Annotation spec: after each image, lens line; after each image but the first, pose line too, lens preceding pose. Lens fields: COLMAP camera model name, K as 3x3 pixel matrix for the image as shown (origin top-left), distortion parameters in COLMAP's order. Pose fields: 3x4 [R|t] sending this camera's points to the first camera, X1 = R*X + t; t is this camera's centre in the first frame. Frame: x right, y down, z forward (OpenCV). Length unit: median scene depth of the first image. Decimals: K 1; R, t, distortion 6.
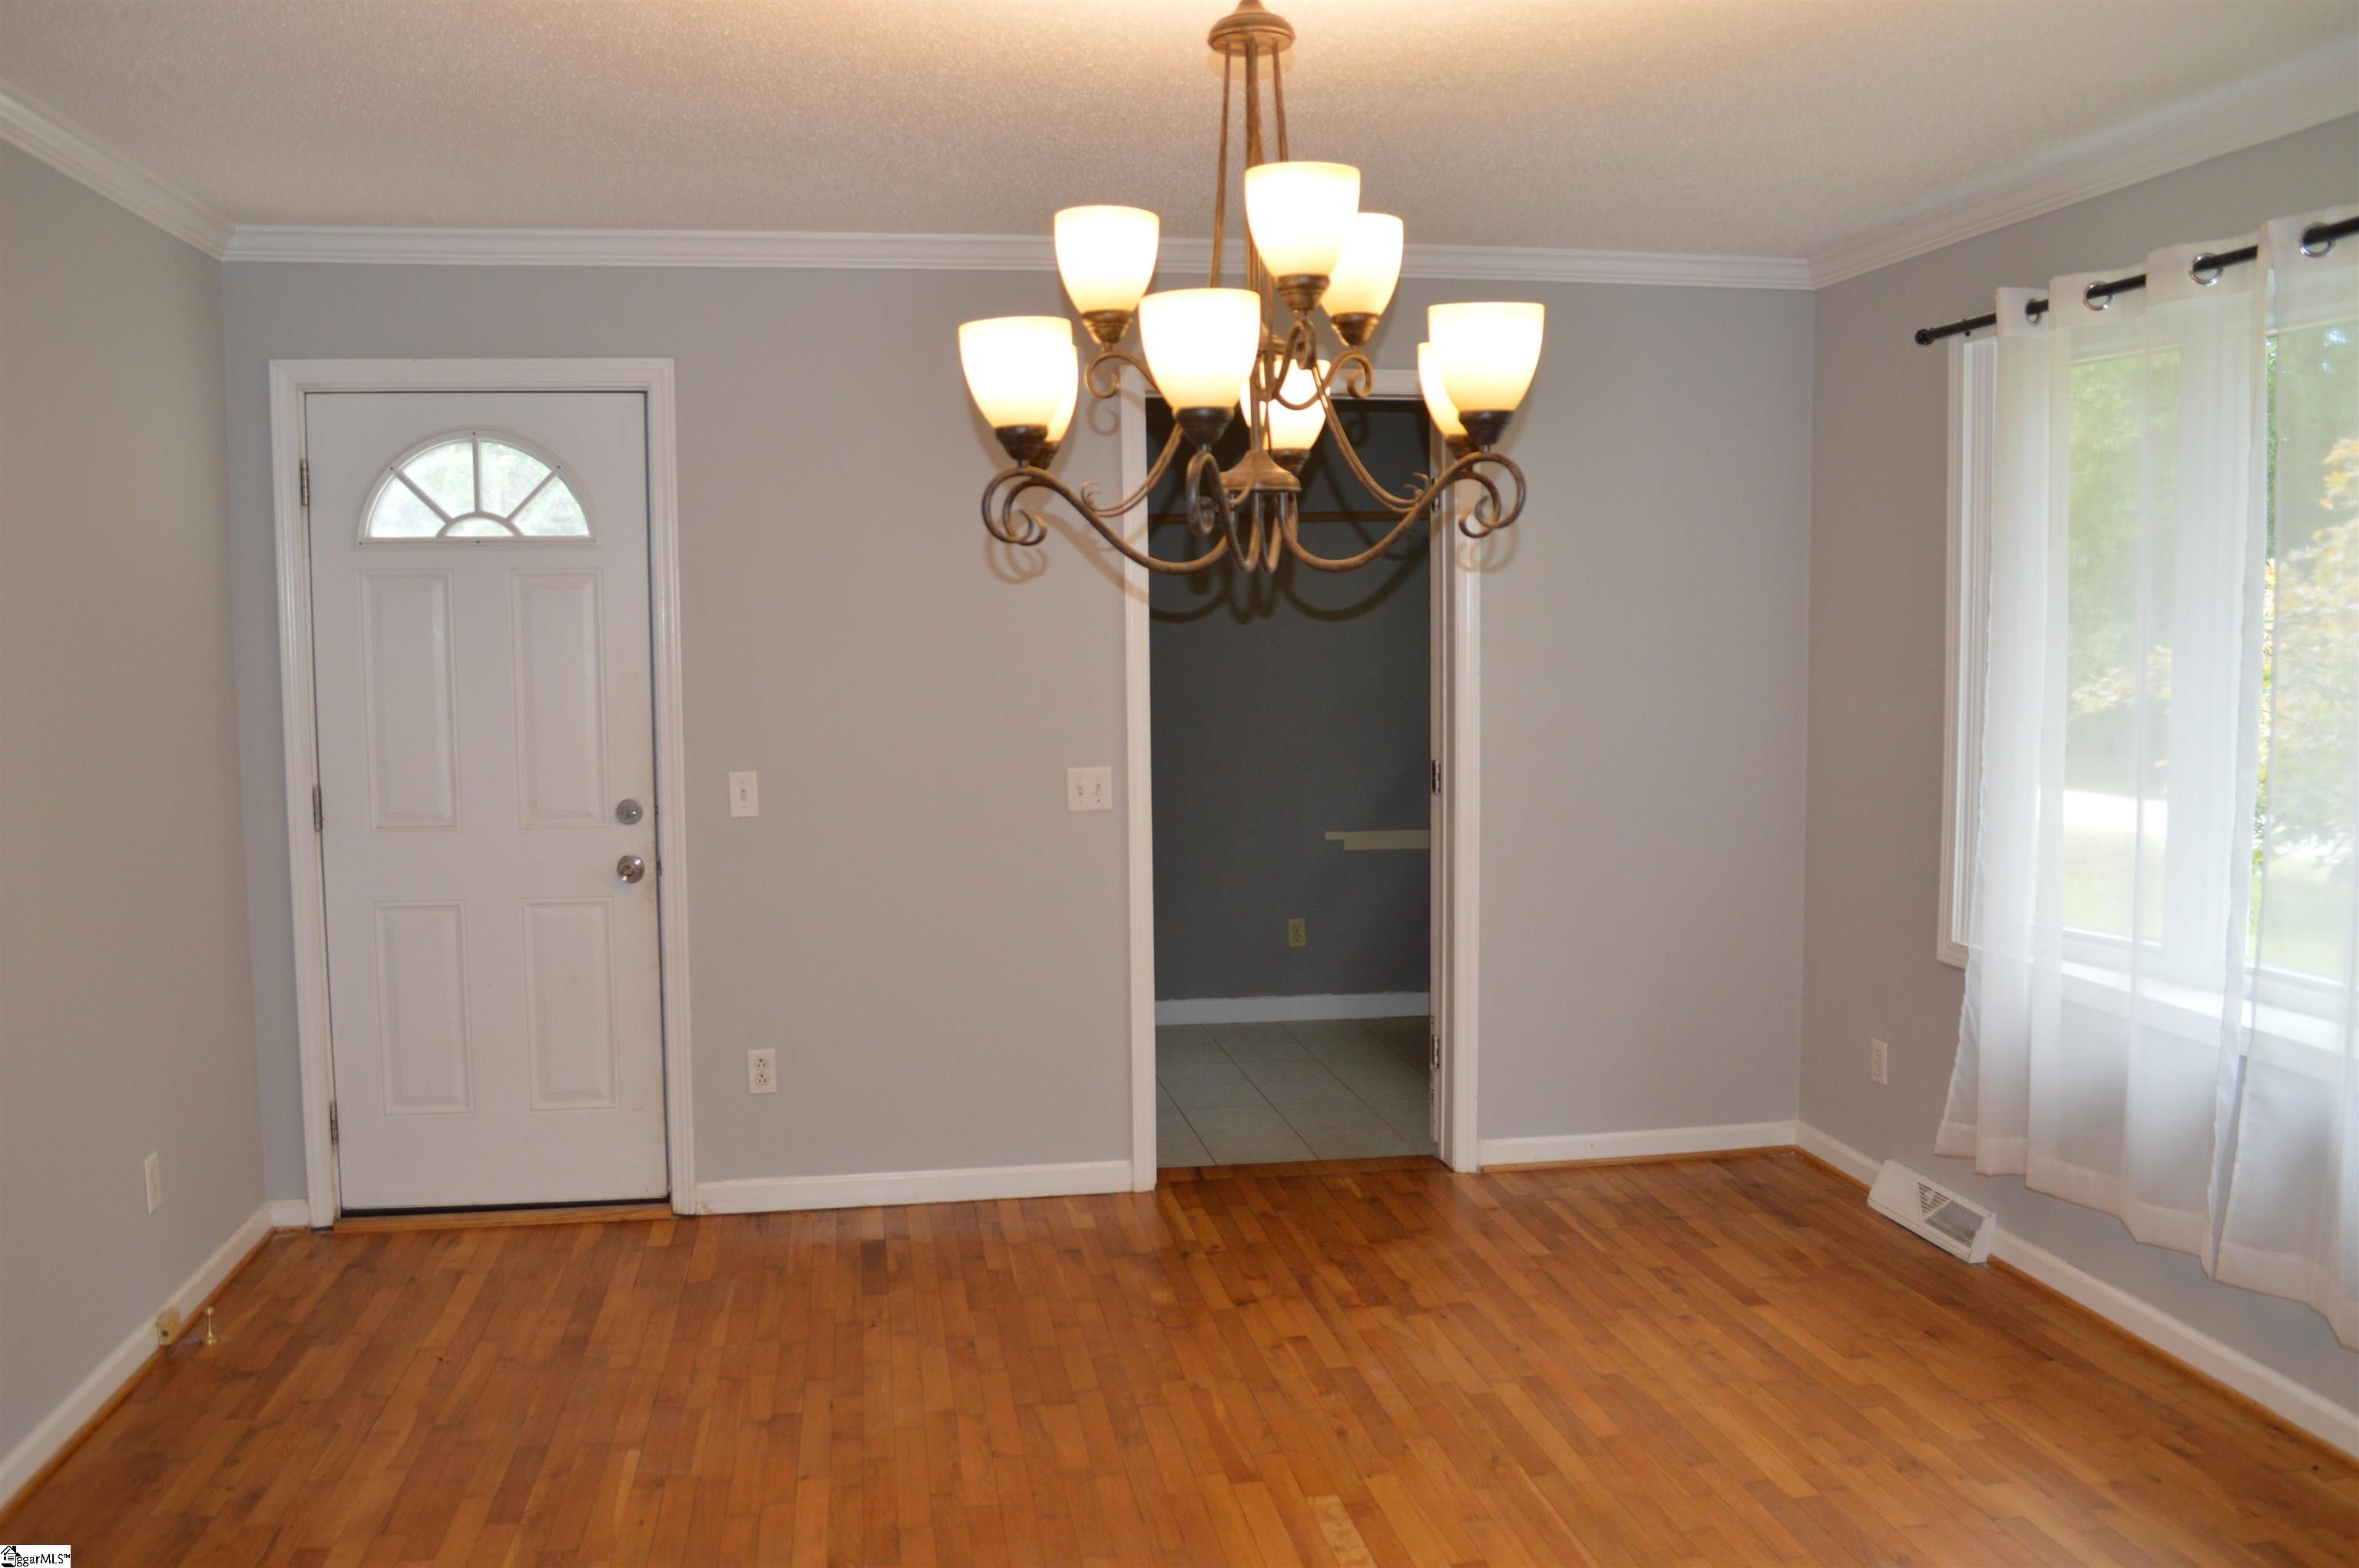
lens RADIAL K [[1903.0, 0, 1179.5], [0, 1903.0, 784.0], [0, 0, 1]] dist [-0.074240, -0.000383]
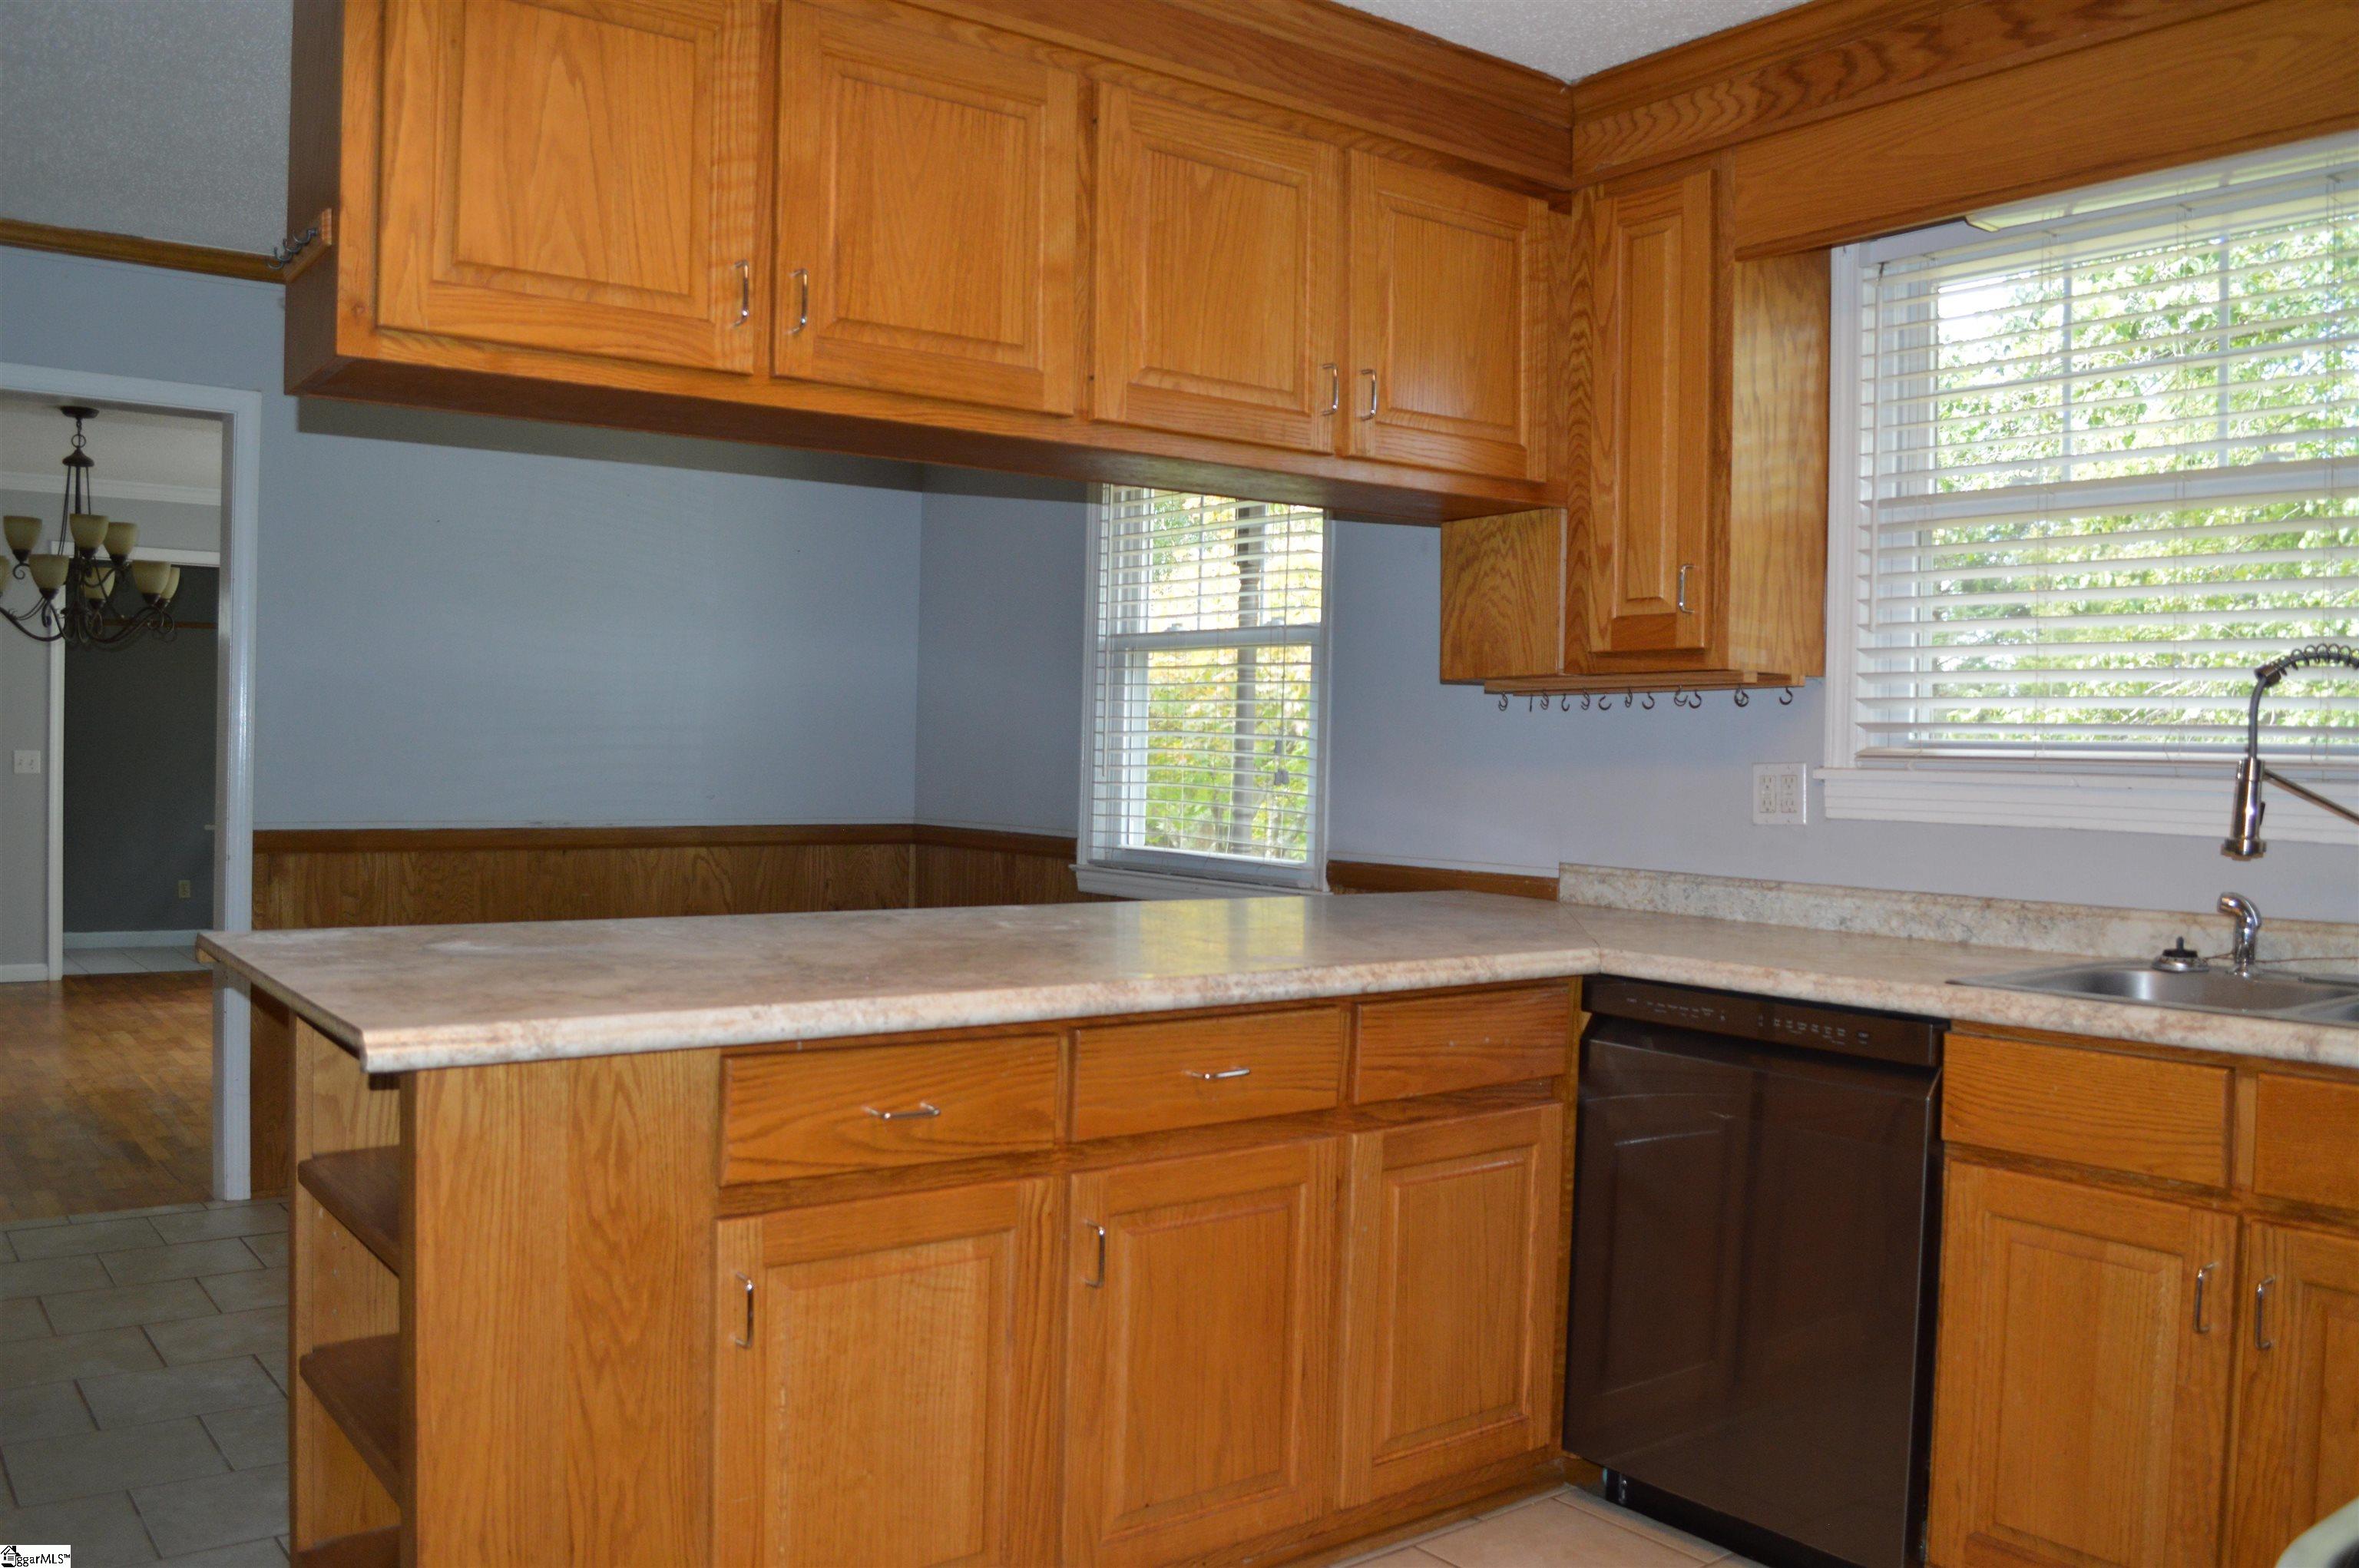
lens RADIAL K [[1905.8, 0, 1136.3], [0, 1905.8, 765.5], [0, 0, 1]] dist [-0.070293, 0.003907]
pose [[0.893432, 0.019852, 0.448759, 0.122426], [0.013605, 0.997369, -0.071207, 0.171551], [-0.448991, 0.069724, 0.890812, -1.282757]]
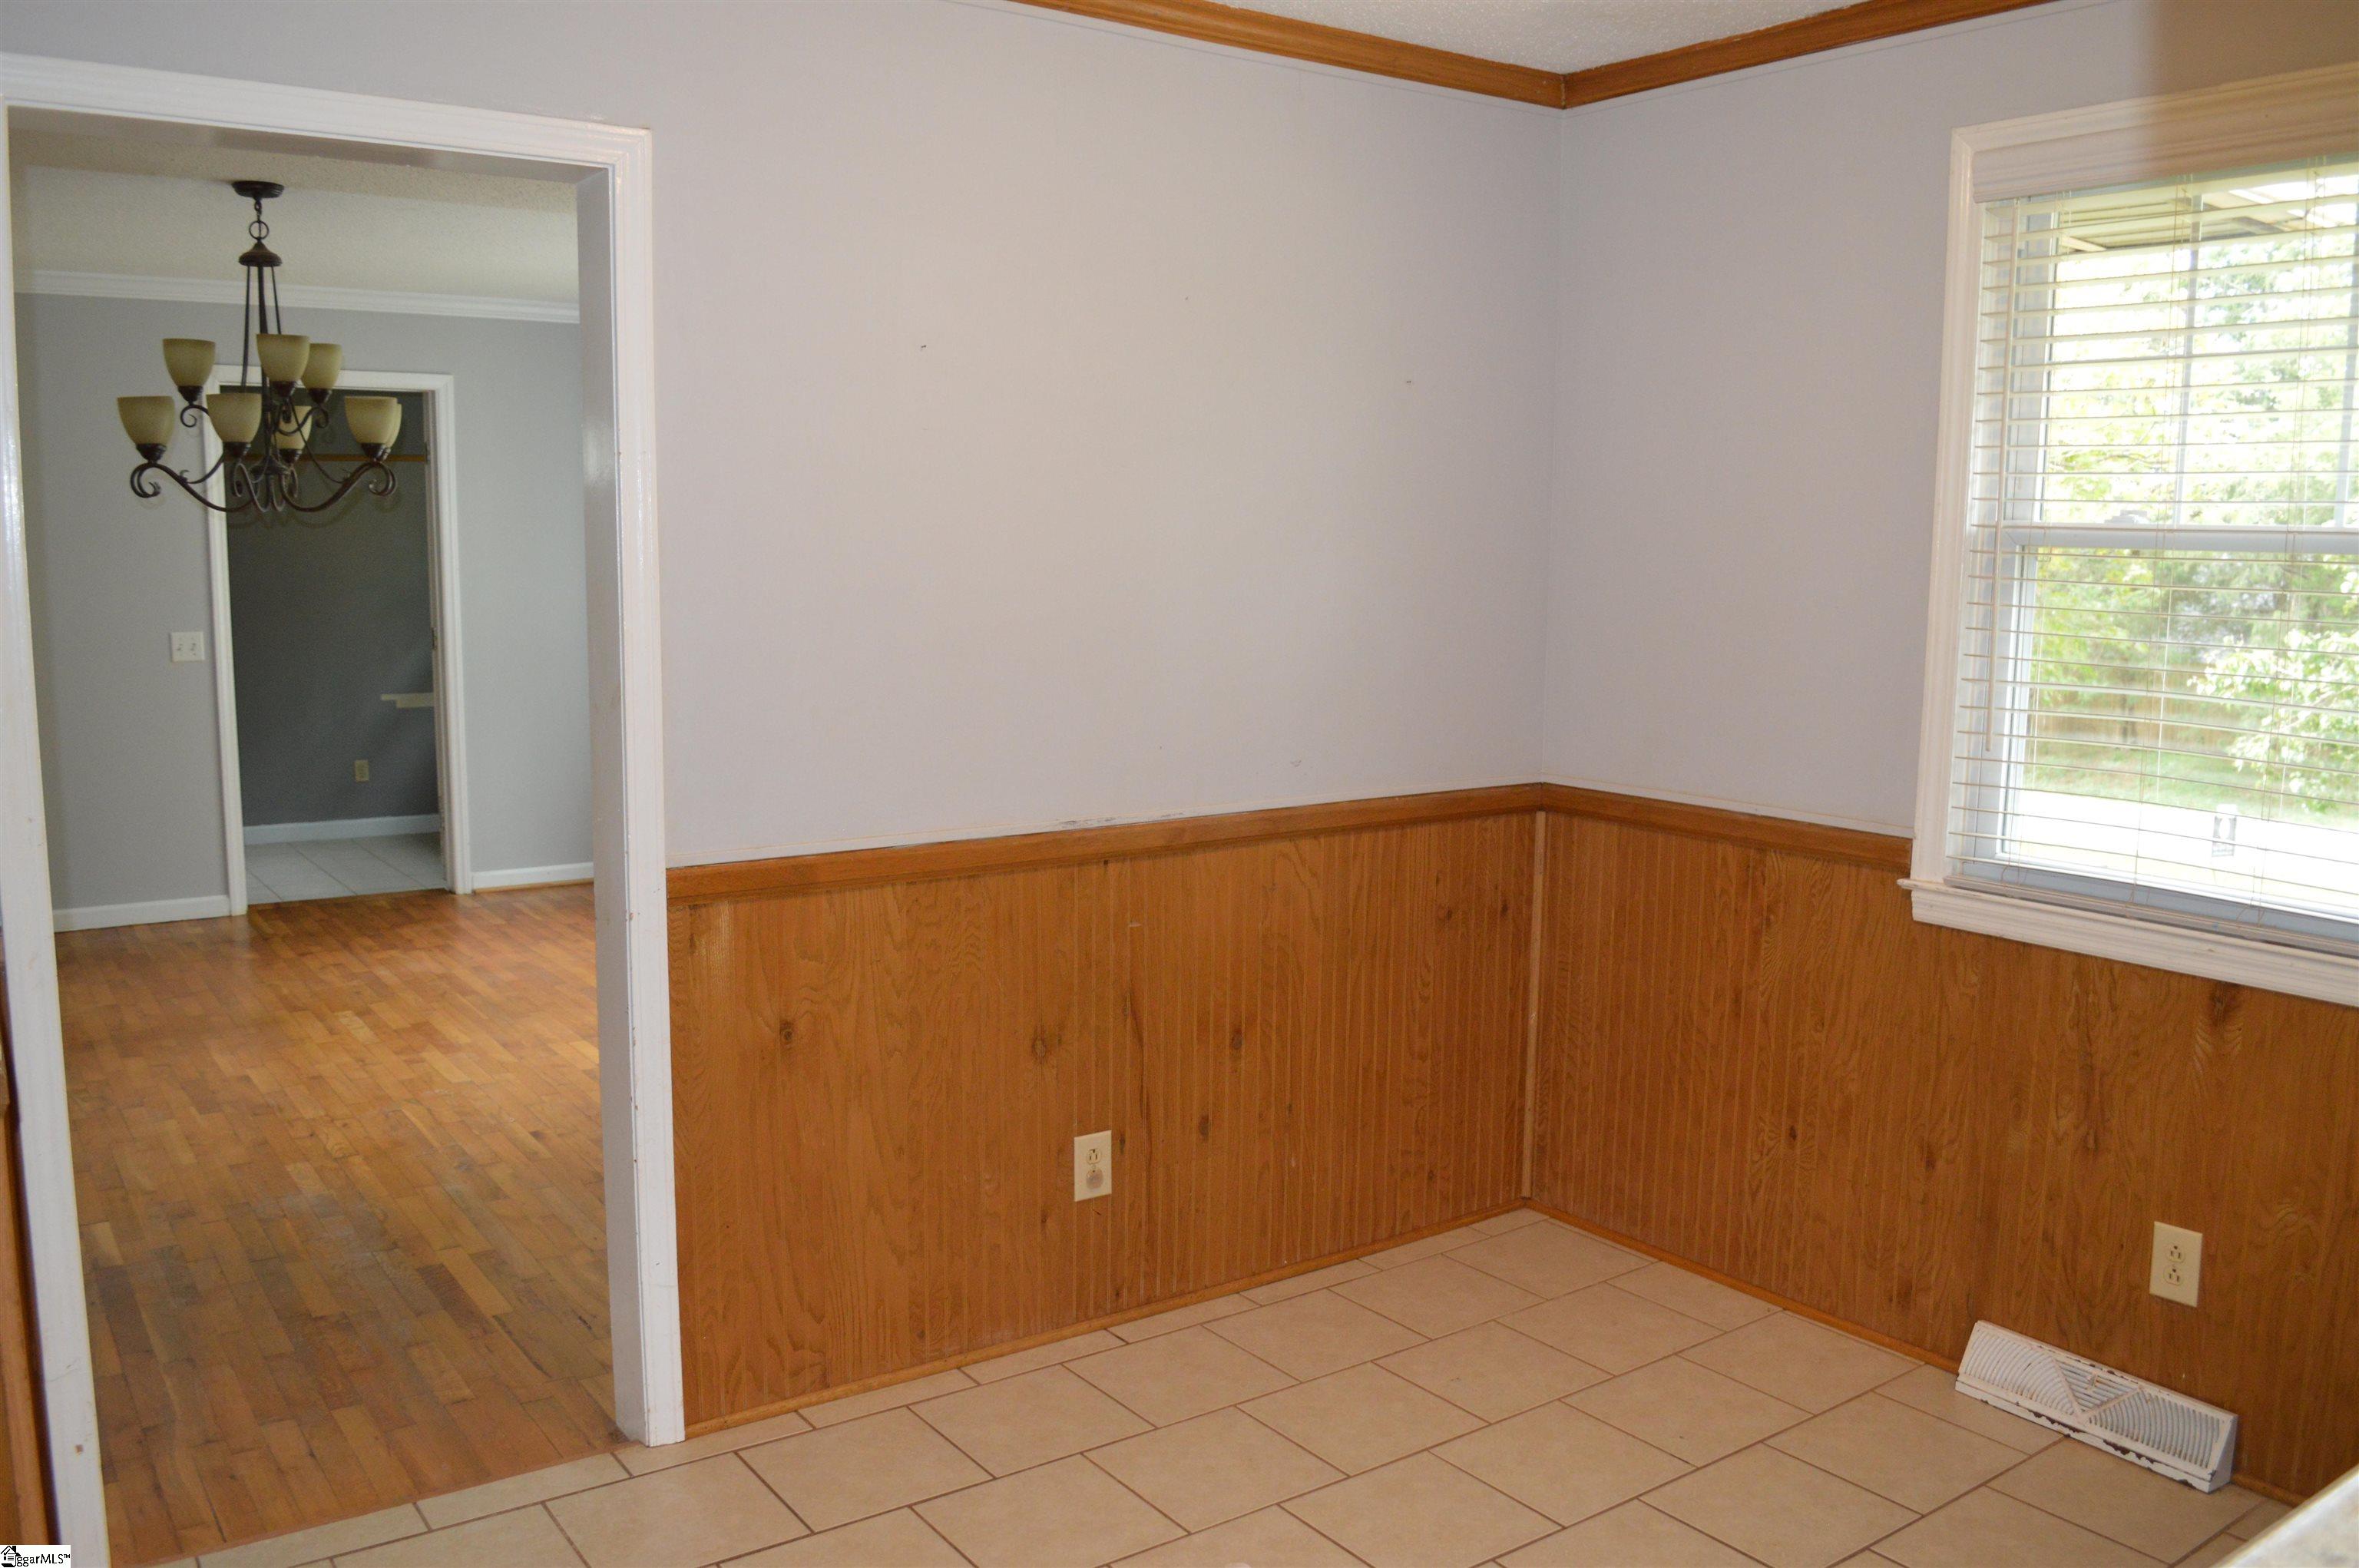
lens RADIAL K [[1903.0, 0, 1179.5], [0, 1903.0, 784.0], [0, 0, 1]] dist [-0.074240, -0.000383]
pose [[0.903300, -0.039257, 0.427209, 0.031190], [0.020883, 0.998648, 0.047613, 0.064527], [-0.428500, -0.034088, 0.902898, -0.752963]]
